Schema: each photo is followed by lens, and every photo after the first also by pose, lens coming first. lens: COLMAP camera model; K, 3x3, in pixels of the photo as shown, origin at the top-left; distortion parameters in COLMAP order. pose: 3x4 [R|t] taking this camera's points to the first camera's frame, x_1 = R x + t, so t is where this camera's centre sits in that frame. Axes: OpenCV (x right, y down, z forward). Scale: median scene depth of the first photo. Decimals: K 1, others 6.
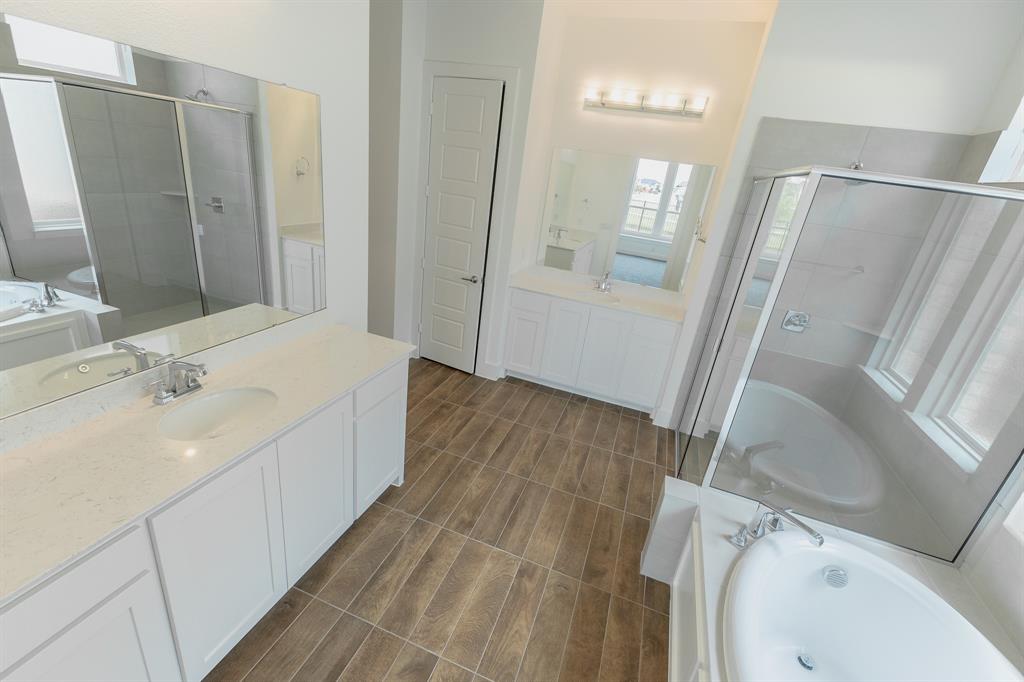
lens RADIAL K [[440.7, 0, 514.4], [0, 440.7, 341.5], [0, 0, 1]] dist [0.013664, 0.000105]
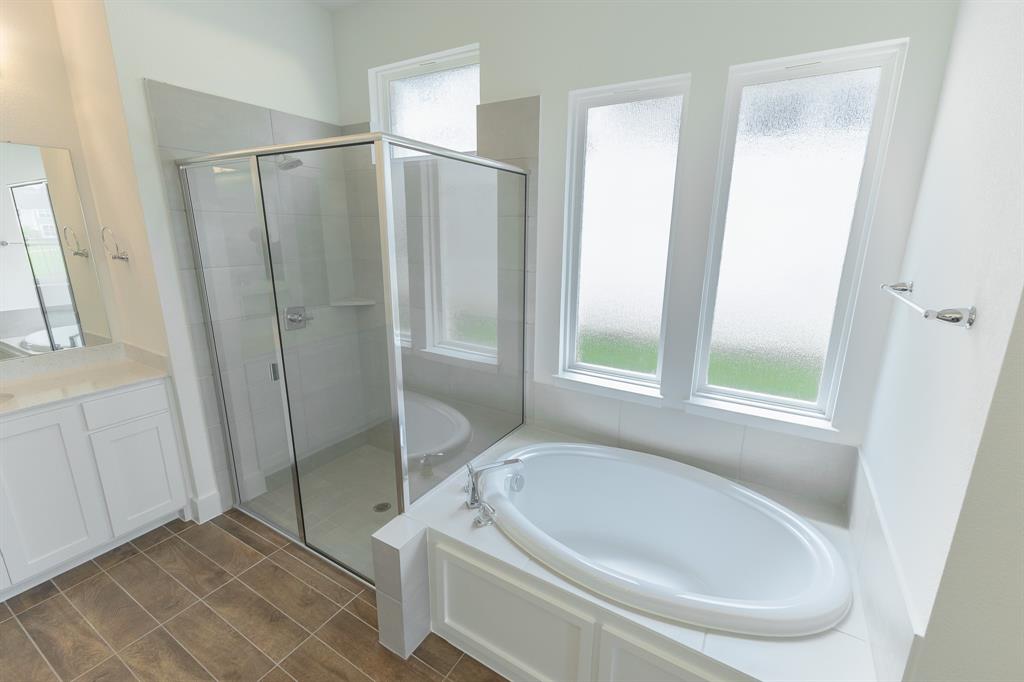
lens RADIAL K [[440.7, 0, 514.4], [0, 440.7, 341.5], [0, 0, 1]] dist [0.013664, 0.000105]
pose [[0.196649, -0.355405, 0.913792, -0.133291], [0.369514, 0.890135, 0.266684, -0.076875], [-0.908179, 0.285216, 0.306371, 0.295854]]
